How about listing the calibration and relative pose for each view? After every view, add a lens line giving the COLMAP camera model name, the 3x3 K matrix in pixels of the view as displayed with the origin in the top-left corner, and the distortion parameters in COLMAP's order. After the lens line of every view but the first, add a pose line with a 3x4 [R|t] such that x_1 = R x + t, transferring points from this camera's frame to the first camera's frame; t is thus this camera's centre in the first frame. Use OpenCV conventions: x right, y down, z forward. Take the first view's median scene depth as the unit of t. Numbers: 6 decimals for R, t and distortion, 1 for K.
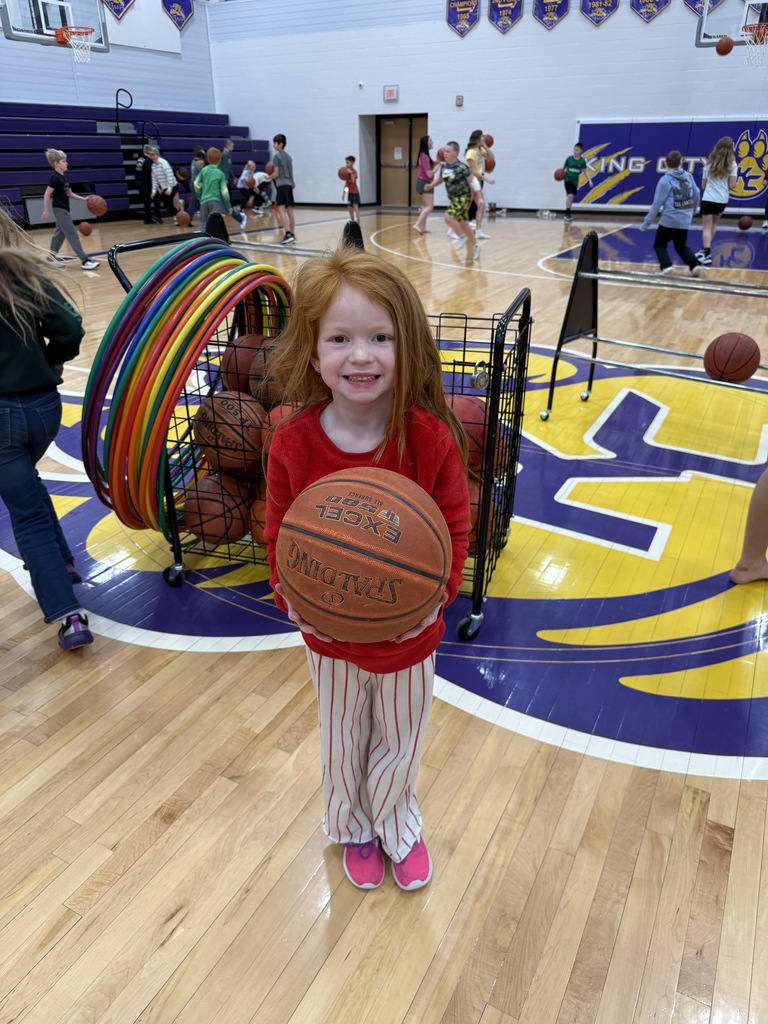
lens RADIAL K [[717.5, 0, 385.0], [0, 717.5, 516.1], [0, 0, 1]] dist [0.001397, -0.006528]
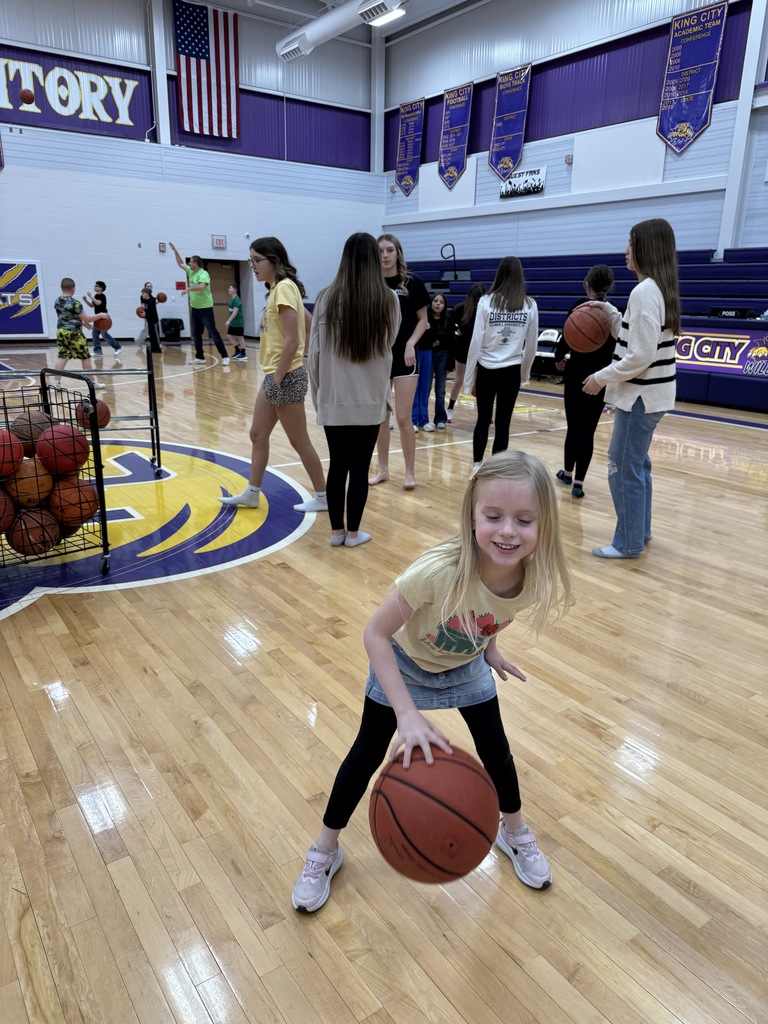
lens RADIAL K [[717.5, 0, 384.1], [0, 717.5, 516.4], [0, 0, 1]] dist [0.001397, -0.006528]
pose [[0.440311, -0.250383, 0.862226, -0.167124], [0.385517, 0.920019, 0.070295, 0.031452], [-0.810865, 0.301451, 0.501622, -0.061112]]
